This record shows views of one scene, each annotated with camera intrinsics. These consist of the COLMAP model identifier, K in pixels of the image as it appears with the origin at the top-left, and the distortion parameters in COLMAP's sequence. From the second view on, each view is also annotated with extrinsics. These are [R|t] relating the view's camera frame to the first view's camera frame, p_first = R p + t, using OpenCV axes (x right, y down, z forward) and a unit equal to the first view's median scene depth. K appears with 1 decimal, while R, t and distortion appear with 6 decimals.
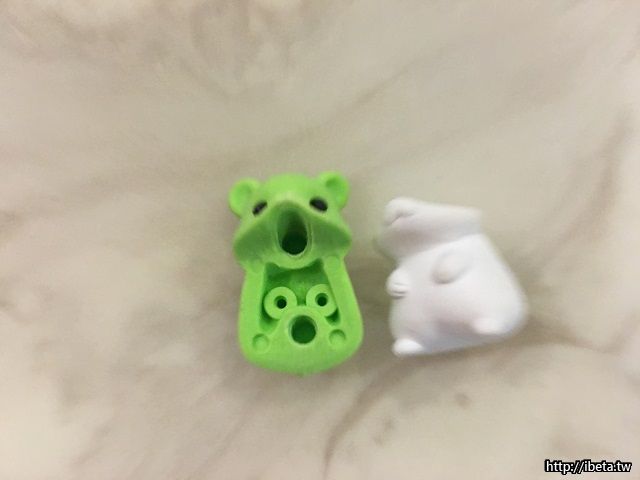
lens RADIAL K [[565.3, 0, 315.8], [0, 565.3, 255.7], [0, 0, 1]] dist [0.044862, -0.112883]
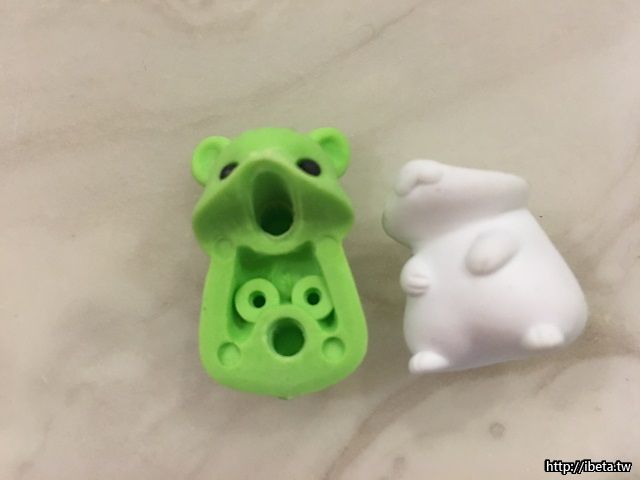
lens RADIAL K [[565.3, 0, 315.9], [0, 565.3, 238.5], [0, 0, 1]] dist [0.044862, -0.112883]
pose [[0.999957, 0.009206, -0.000879, 0.014340], [-0.009223, 0.999715, -0.022009, 0.017221], [0.000676, 0.022016, 0.999757, 0.245871]]
